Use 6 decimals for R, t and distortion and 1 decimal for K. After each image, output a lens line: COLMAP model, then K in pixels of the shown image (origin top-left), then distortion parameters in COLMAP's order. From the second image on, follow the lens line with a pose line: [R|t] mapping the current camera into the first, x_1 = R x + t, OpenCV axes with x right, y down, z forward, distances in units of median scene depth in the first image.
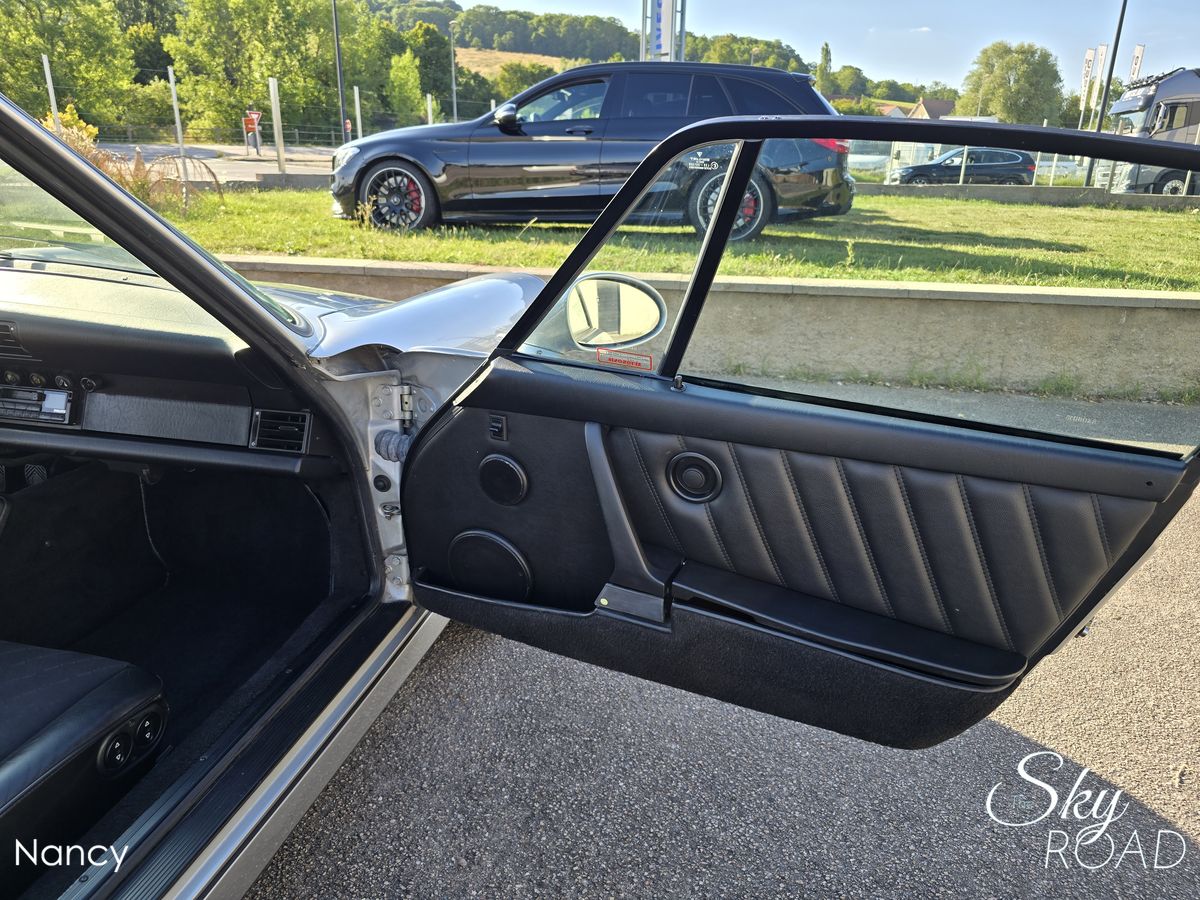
lens RADIAL K [[815.0, 0, 605.6], [0, 815.0, 447.6], [0, 0, 1]] dist [0.044231, -0.043208]
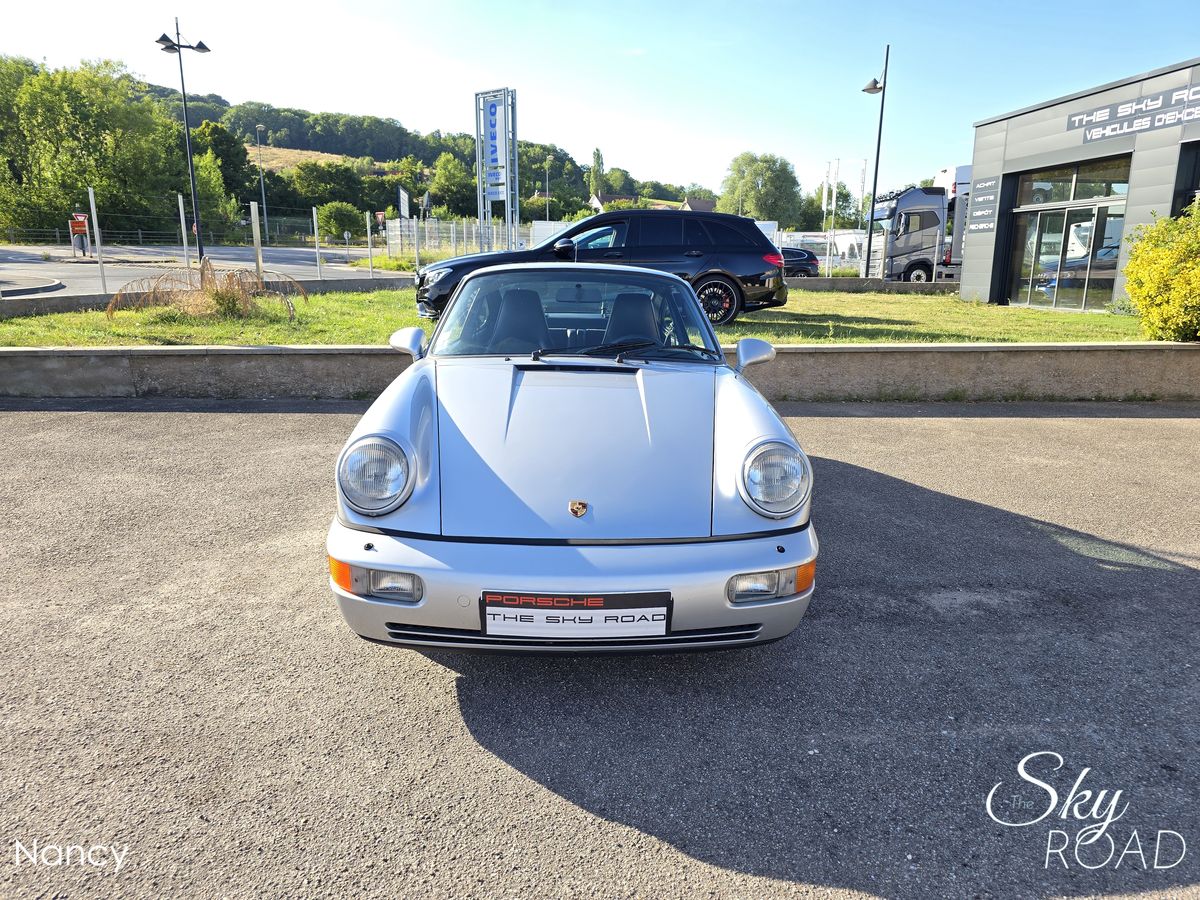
lens RADIAL K [[810.1, 0, 606.7], [0, 810.1, 443.2], [0, 0, 1]] dist [0.050163, -0.042783]
pose [[0.967545, -0.068683, 0.243184, -0.399808], [0.093958, 0.991138, -0.093896, 0.078373], [-0.234580, 0.113698, 0.965425, -0.344098]]
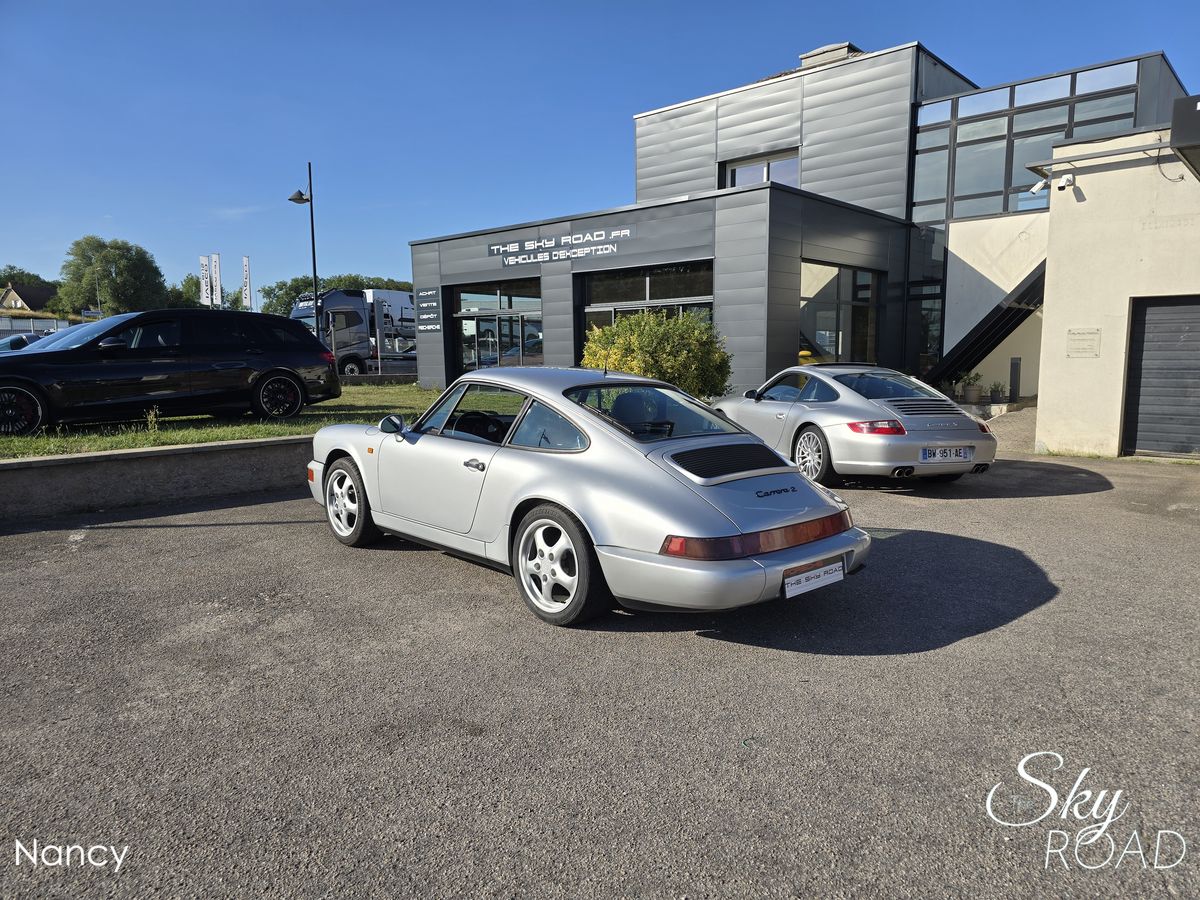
lens RADIAL K [[806.7, 0, 615.8], [0, 806.7, 454.0], [0, 0, 1]] dist [0.069401, -0.066575]
pose [[0.550801, -0.127842, 0.824788, -0.762897], [0.289827, 0.956003, -0.045368, 0.065348], [-0.782700, 0.264034, 0.563620, -0.346458]]
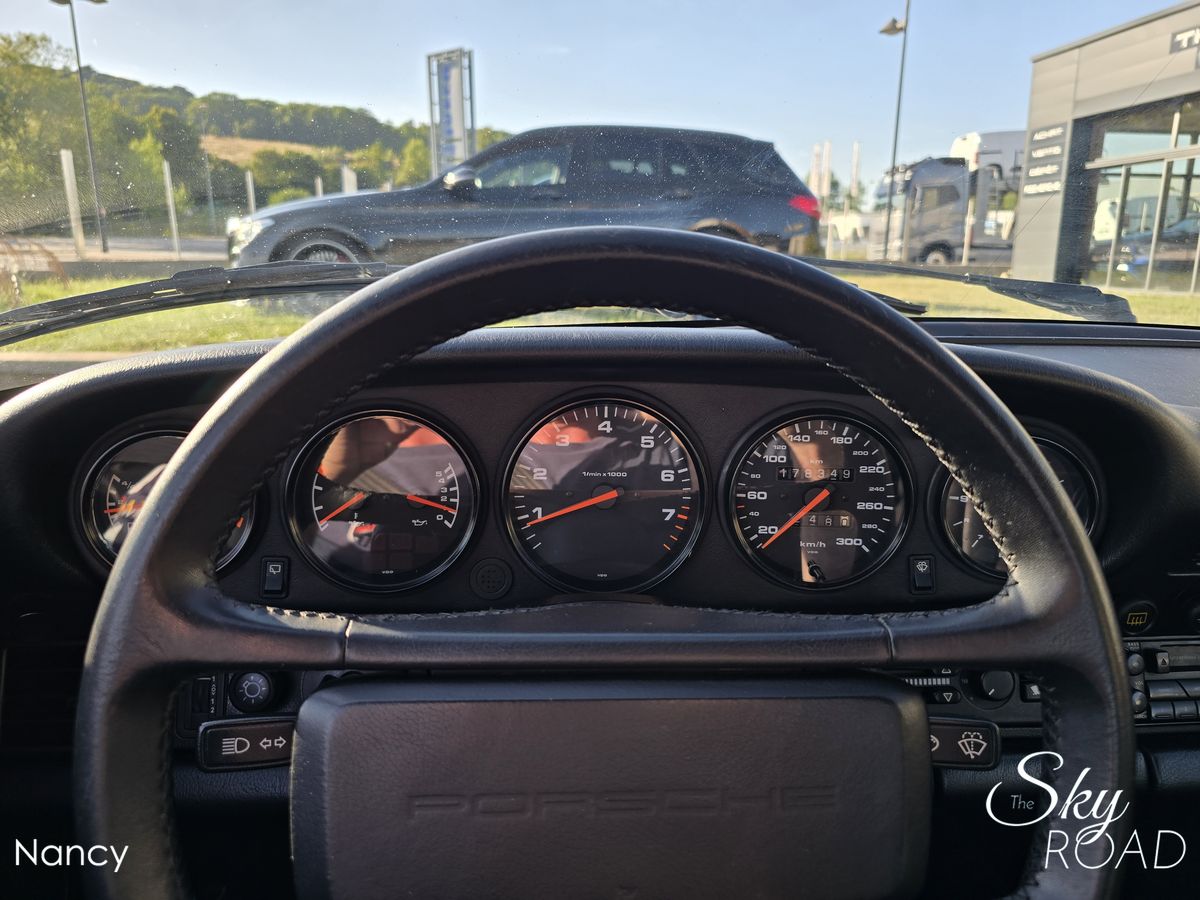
lens RADIAL K [[830.5, 0, 610.3], [0, 830.5, 456.2], [0, 0, 1]] dist [0.010853, -0.015401]
pose [[0.961013, -0.085353, 0.262998, -0.213728], [0.108461, 0.991297, -0.074610, -0.032406], [-0.254341, 0.100226, 0.961907, 0.140323]]
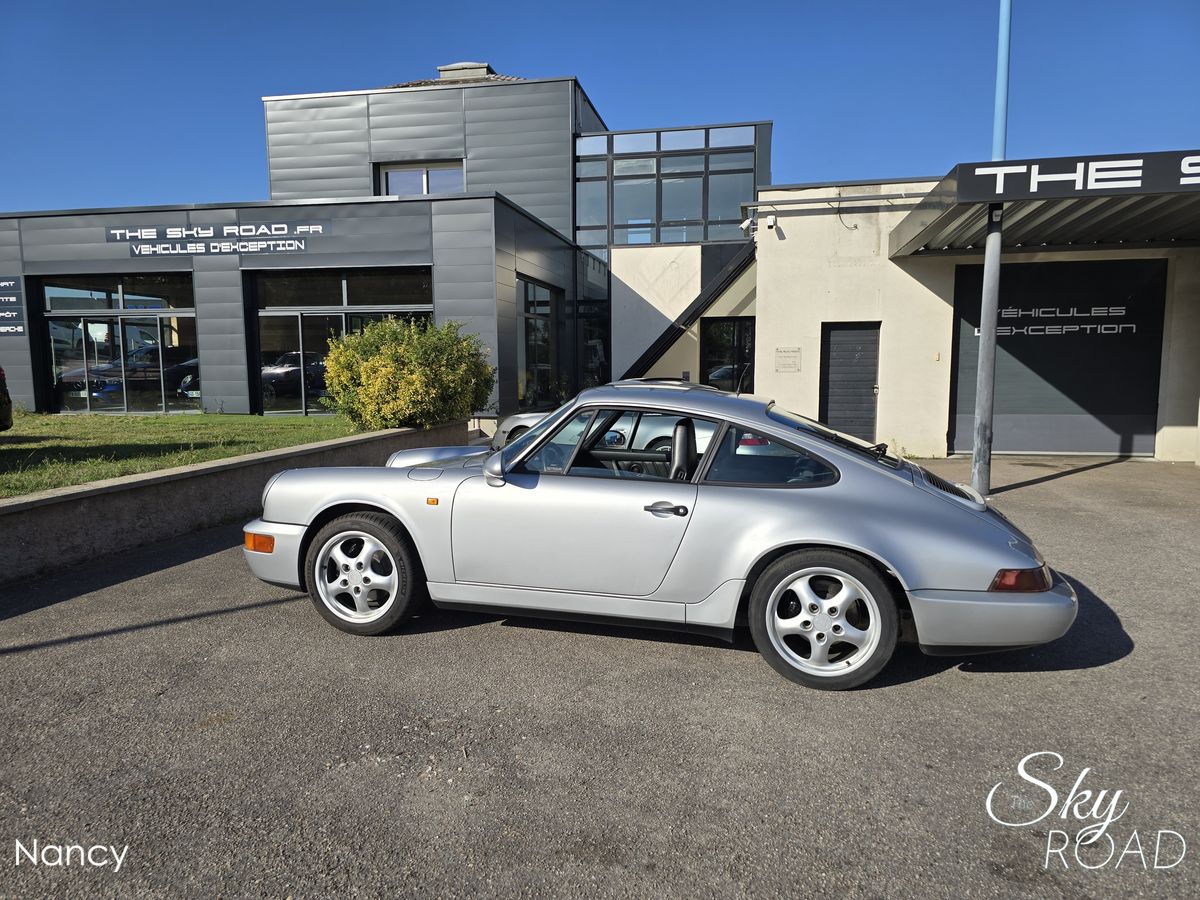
lens RADIAL K [[801.5, 0, 596.7], [0, 801.5, 449.1], [0, 0, 1]] dist [0.055812, -0.044668]
pose [[0.058945, -0.128551, 0.989950, -0.802454], [0.329597, 0.938568, 0.102254, -0.092909], [-0.942280, 0.320257, 0.097694, 0.089051]]
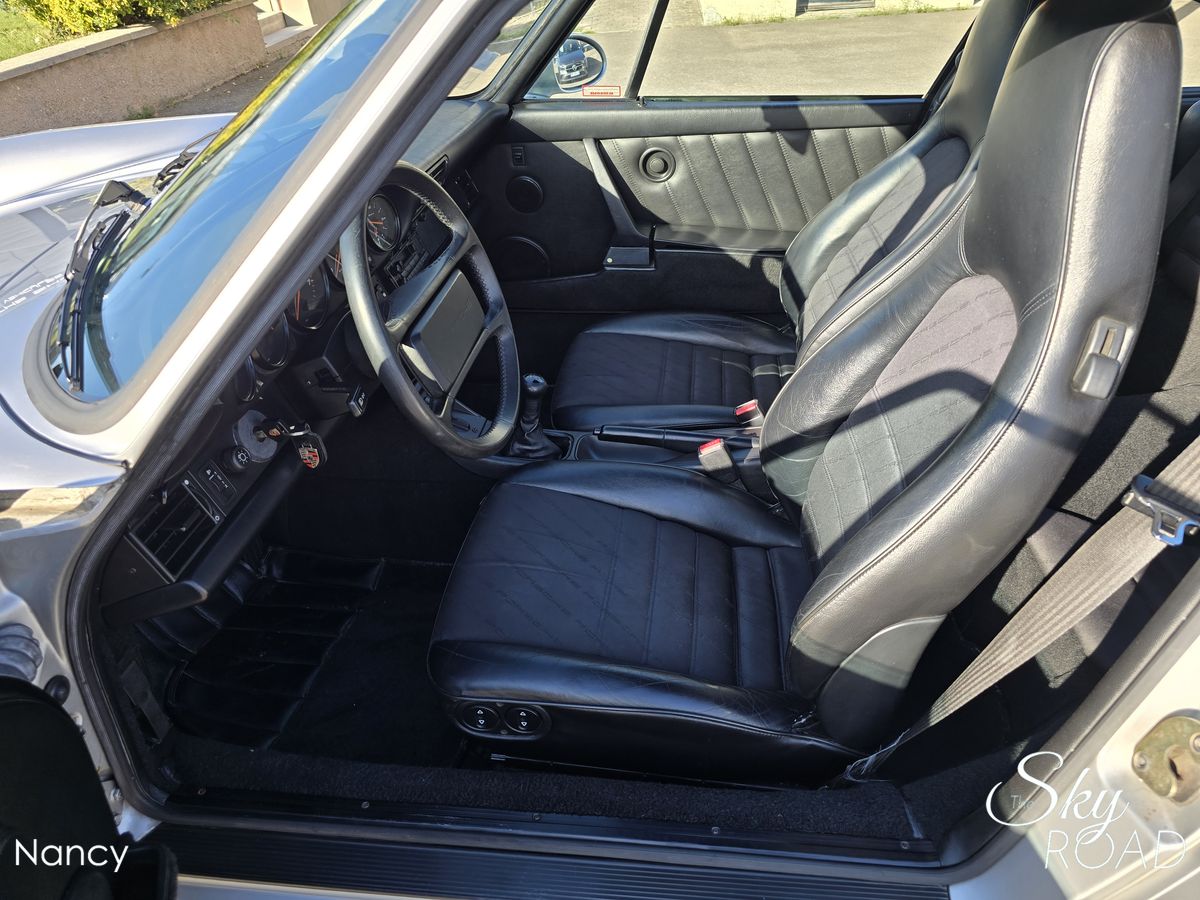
lens RADIAL K [[809.9, 0, 593.1], [0, 809.9, 449.9], [0, 0, 1]] dist [0.046744, -0.042906]
pose [[-0.097508, -0.578654, 0.809724, -0.338255], [0.378205, 0.731020, 0.567953, -0.075247], [-0.920572, 0.361622, 0.147570, 0.144361]]
